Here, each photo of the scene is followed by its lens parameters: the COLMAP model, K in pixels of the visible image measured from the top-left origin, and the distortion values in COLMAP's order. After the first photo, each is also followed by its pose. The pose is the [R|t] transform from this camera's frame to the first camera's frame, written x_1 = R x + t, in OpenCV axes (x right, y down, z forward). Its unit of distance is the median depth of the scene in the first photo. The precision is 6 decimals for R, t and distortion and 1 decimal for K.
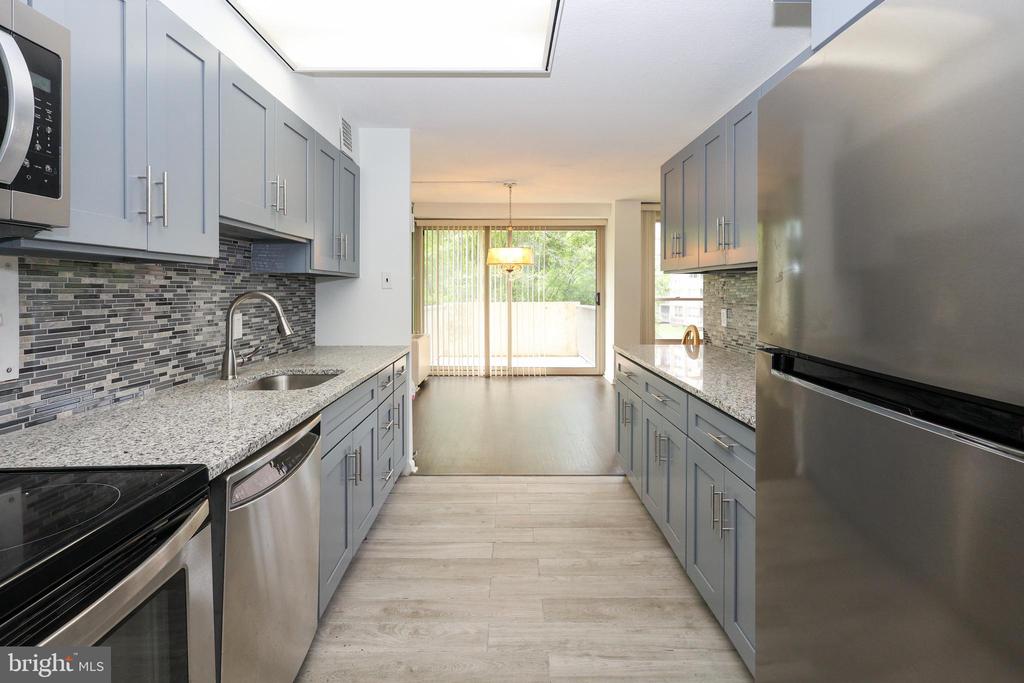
lens RADIAL K [[475.2, 0, 509.0], [0, 475.2, 290.8], [0, 0, 1]] dist [-0.002248, -0.000332]
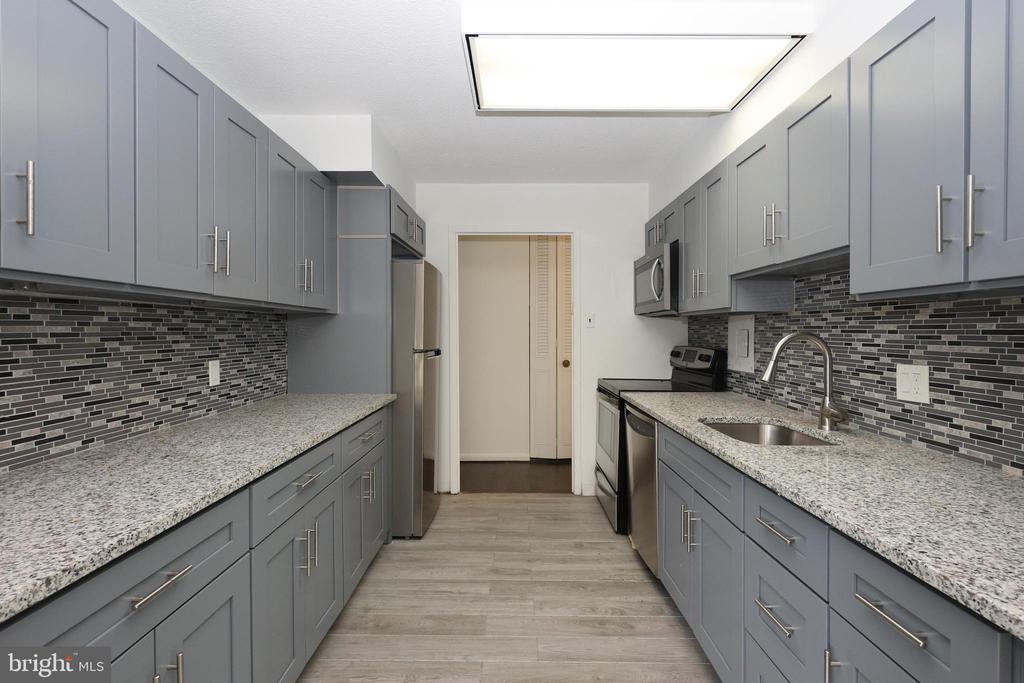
lens RADIAL K [[475.2, 0, 513.8], [0, 475.2, 339.5], [0, 0, 1]] dist [-0.002248, -0.000332]
pose [[-0.999943, -0.000092, 0.010649, -0.003193], [0.000105, 0.999830, 0.018446, -0.001269], [-0.010649, 0.018447, -0.999773, 2.018660]]
